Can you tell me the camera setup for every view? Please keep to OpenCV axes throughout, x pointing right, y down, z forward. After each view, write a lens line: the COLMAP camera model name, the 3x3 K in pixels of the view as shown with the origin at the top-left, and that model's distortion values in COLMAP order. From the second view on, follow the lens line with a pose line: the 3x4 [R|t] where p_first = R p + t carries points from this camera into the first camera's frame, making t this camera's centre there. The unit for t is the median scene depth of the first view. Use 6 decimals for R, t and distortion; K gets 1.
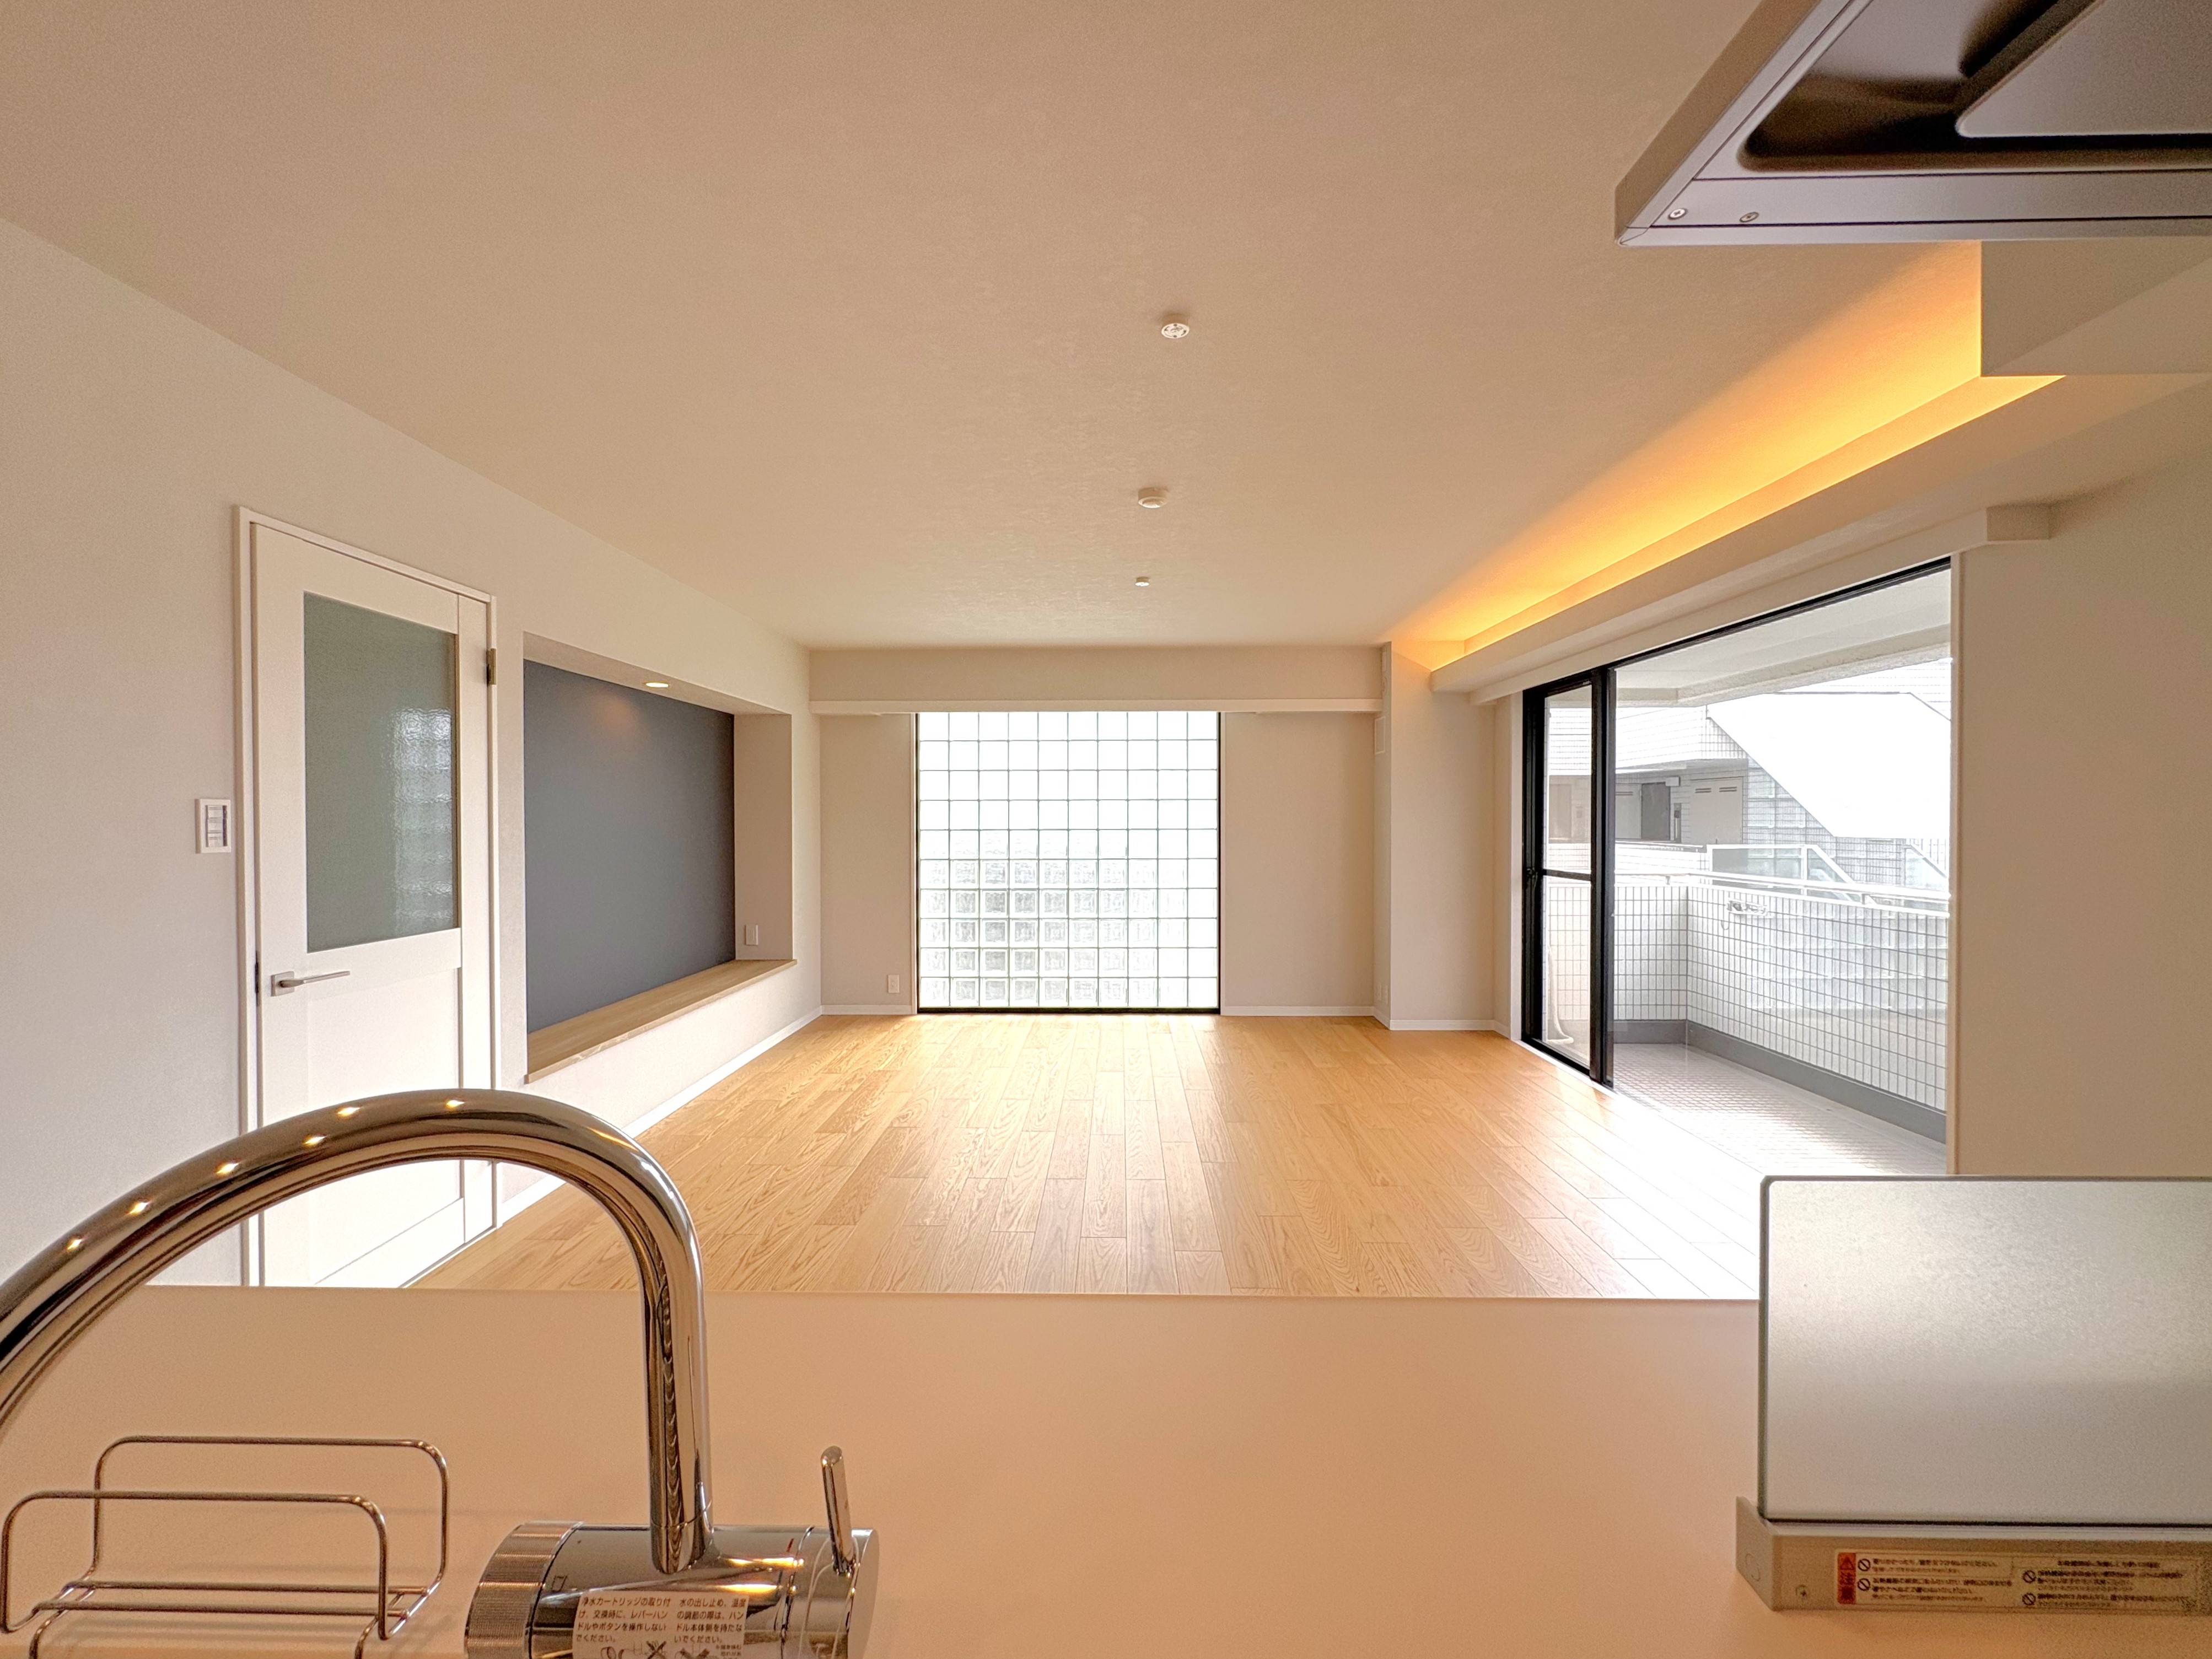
lens RADIAL K [[887.9, 0, 1109.4], [0, 887.9, 835.2], [0, 0, 1]] dist [0.000011, -0.000176]
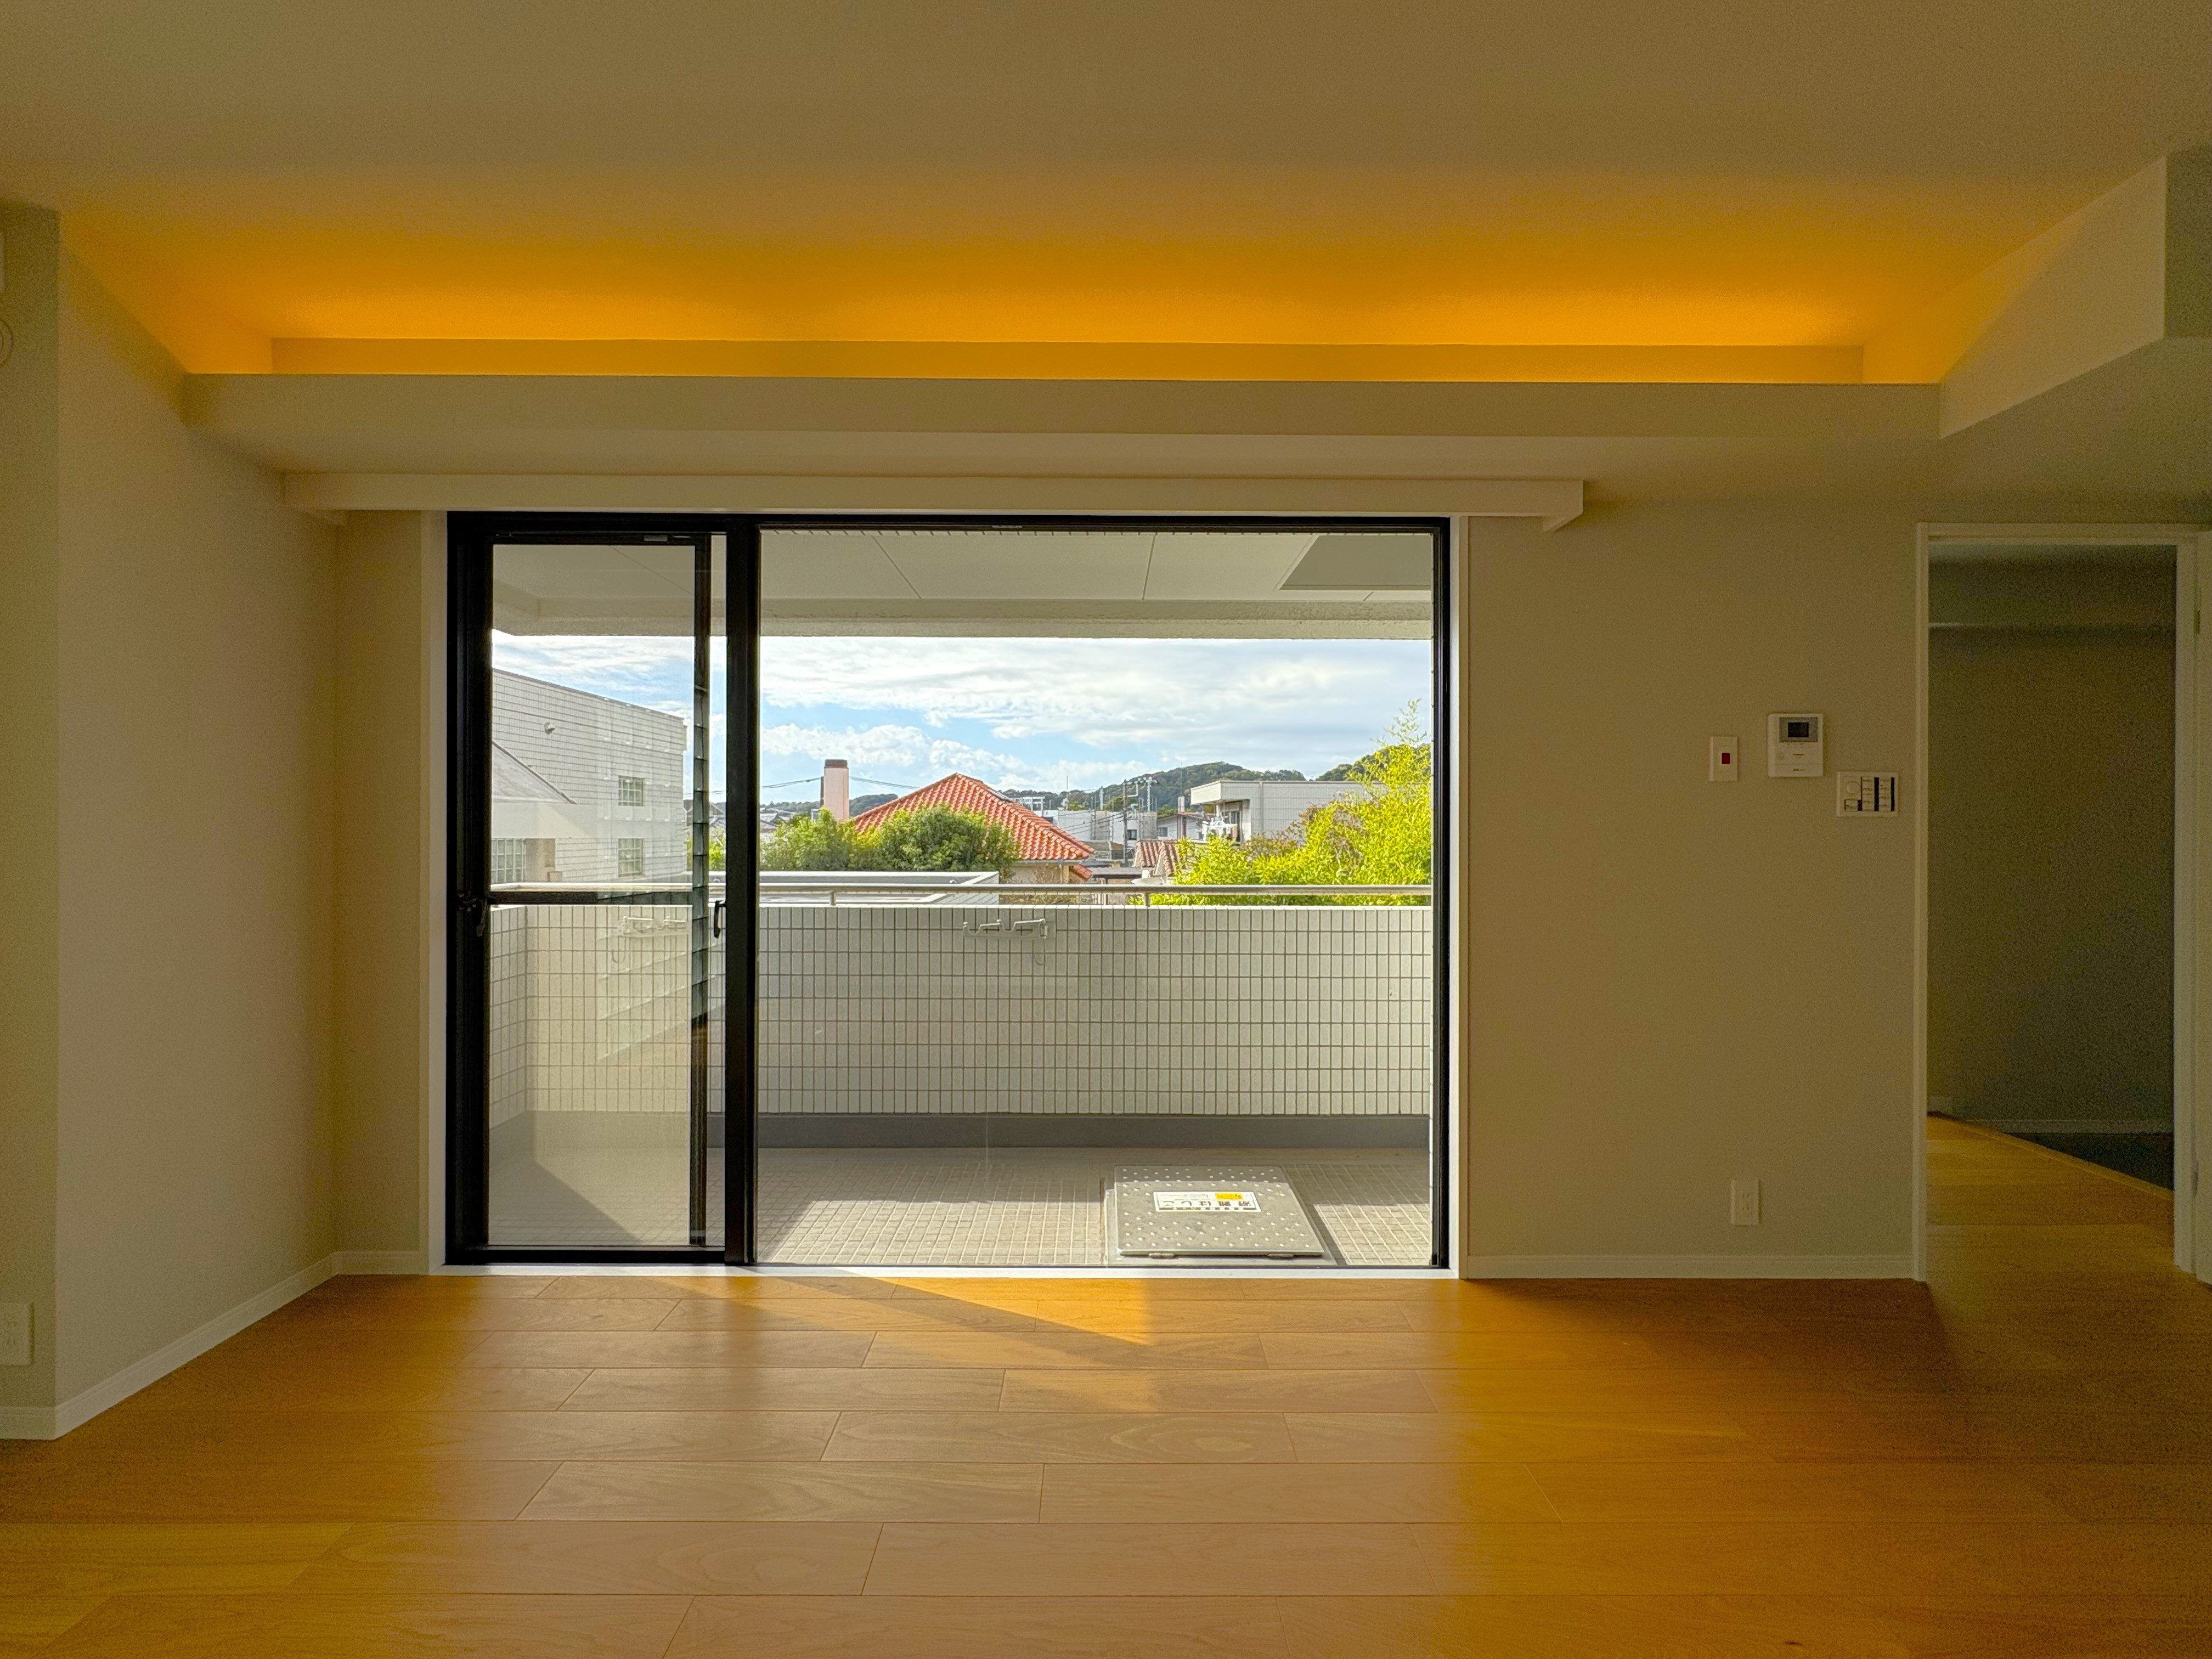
lens RADIAL K [[887.9, 0, 1093.1], [0, 887.9, 828.6], [0, 0, 1]] dist [0.000011, -0.000176]
pose [[0.005909, 0.001052, 0.999982, 0.001412], [0.012090, 0.999926, -0.001123, 0.008119], [-0.999909, 0.012097, 0.005896, 0.664093]]
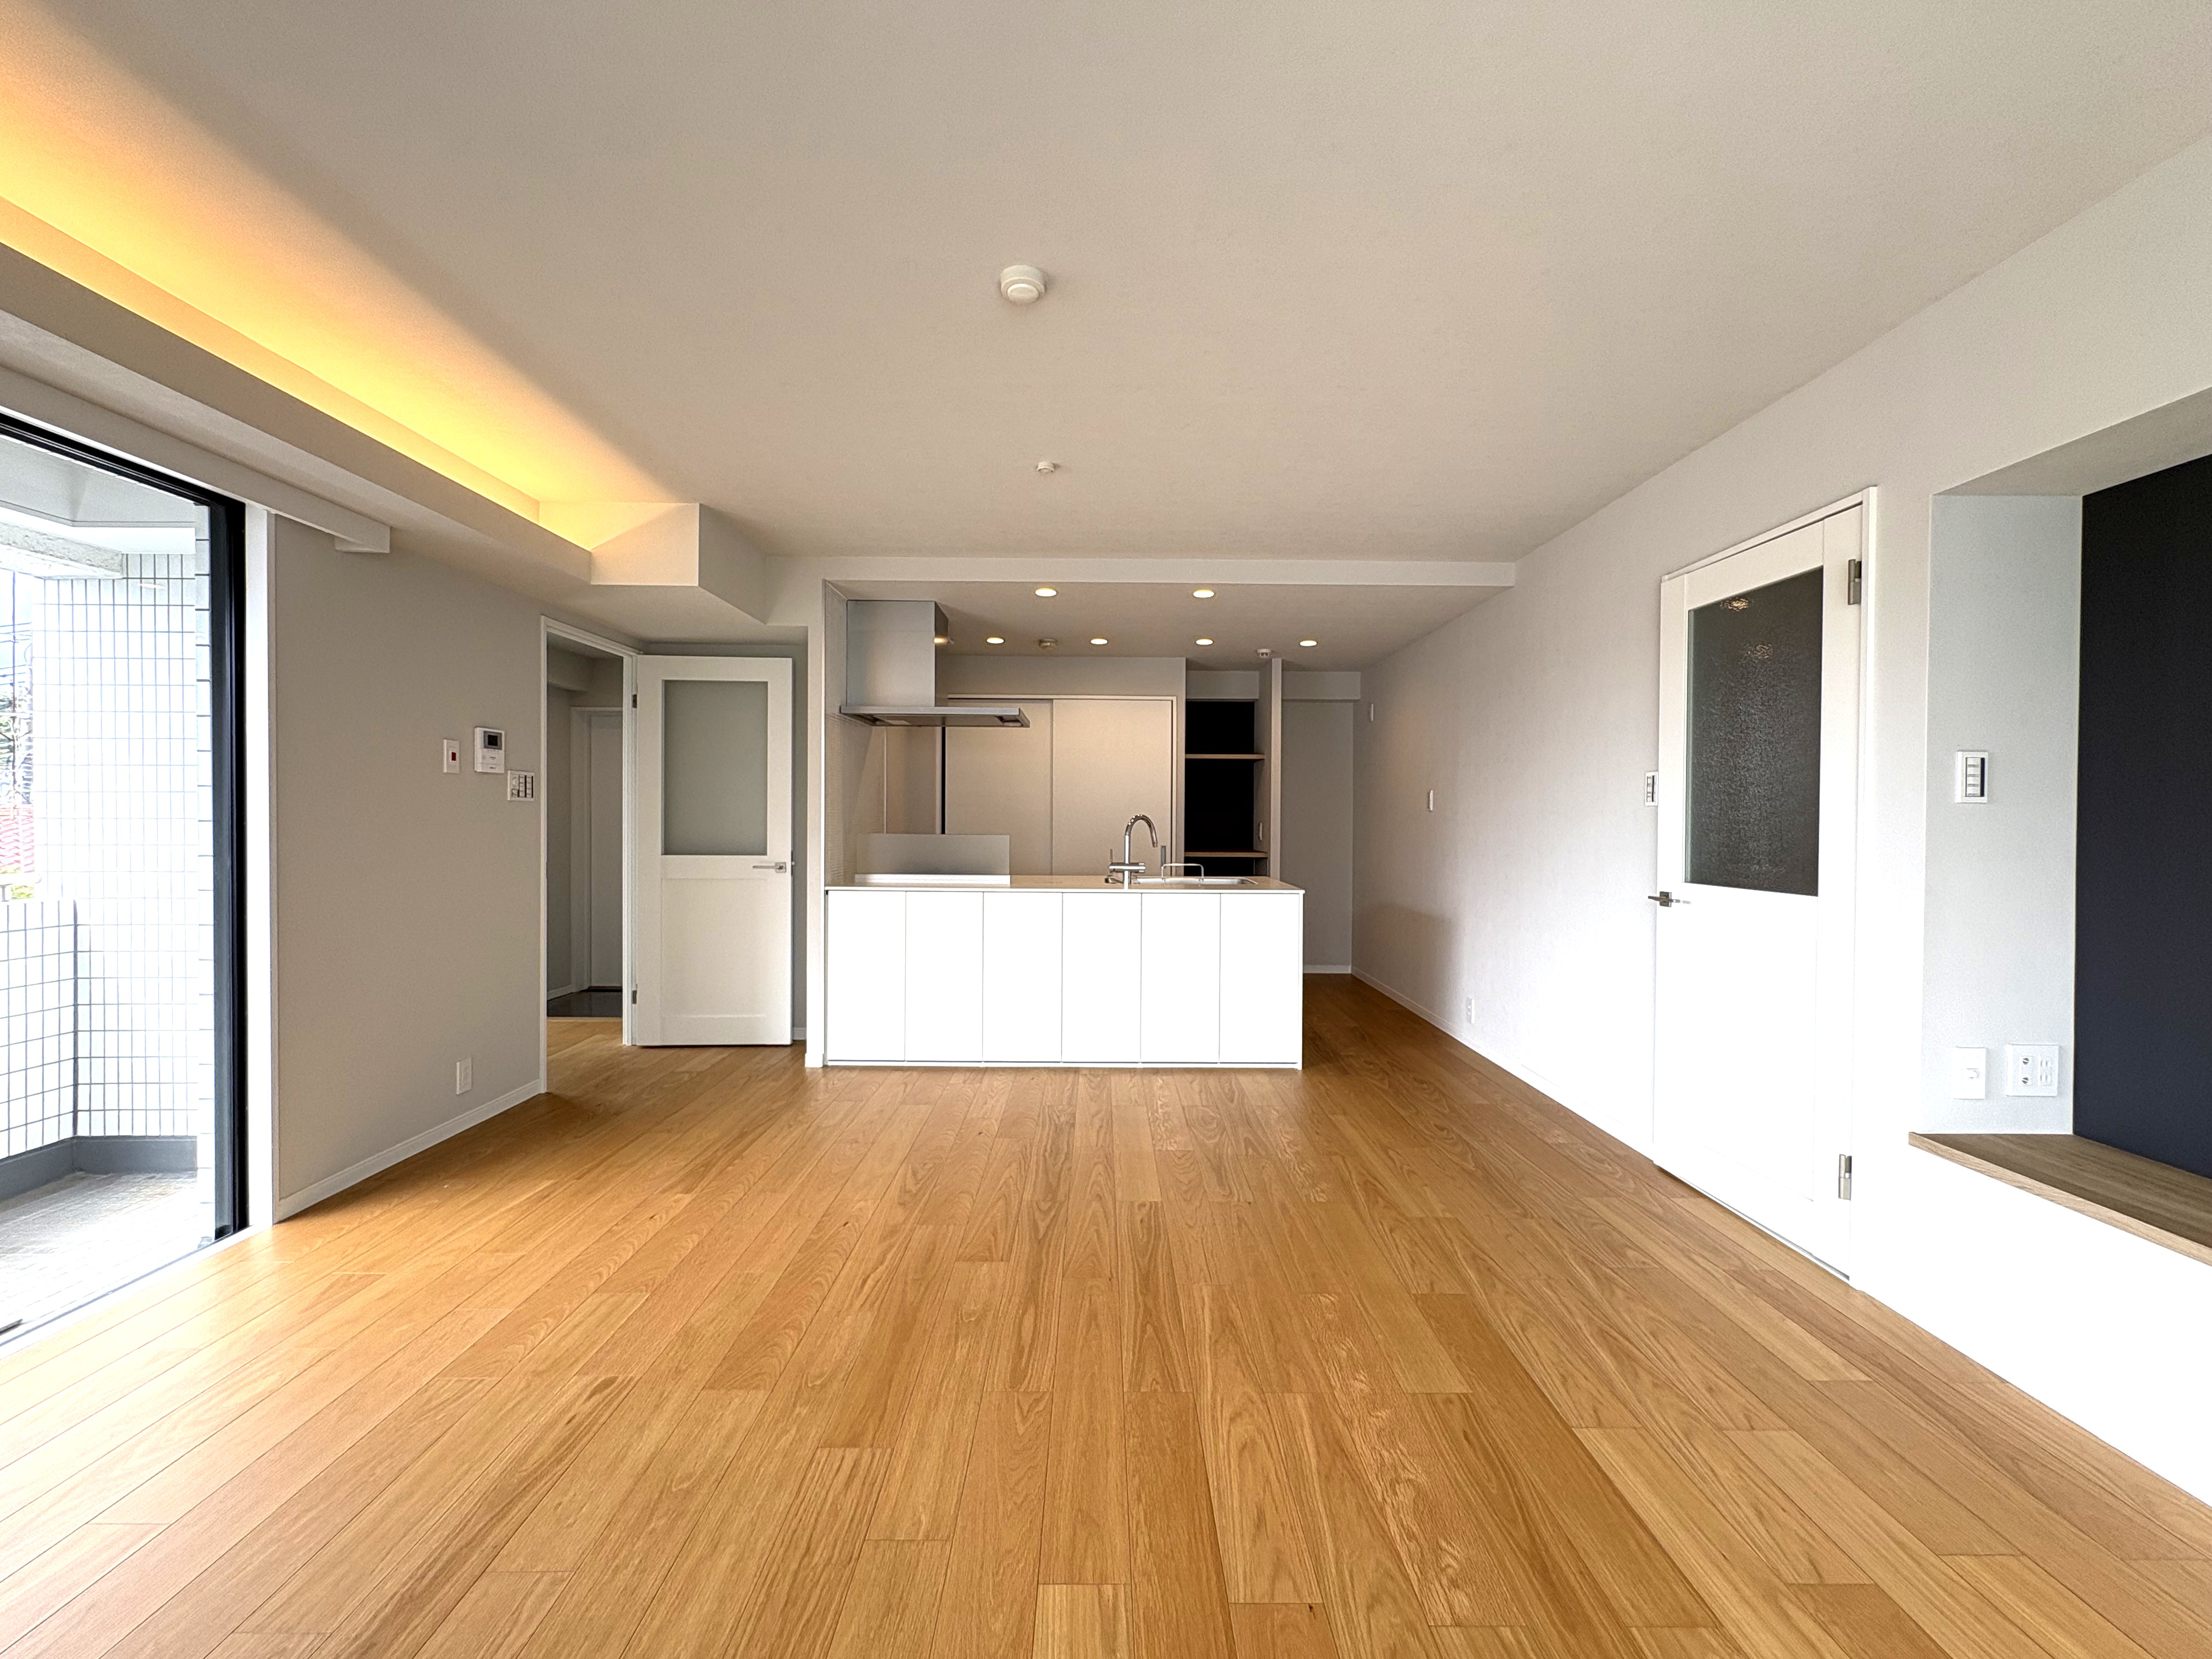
lens RADIAL K [[887.9, 0, 1099.4], [0, 887.9, 834.7], [0, 0, 1]] dist [0.000011, -0.000176]
pose [[-0.999987, -0.000421, 0.004994, 0.001146], [-0.000259, 0.999479, 0.032274, 0.010316], [-0.005005, 0.032273, -0.999467, 0.963126]]
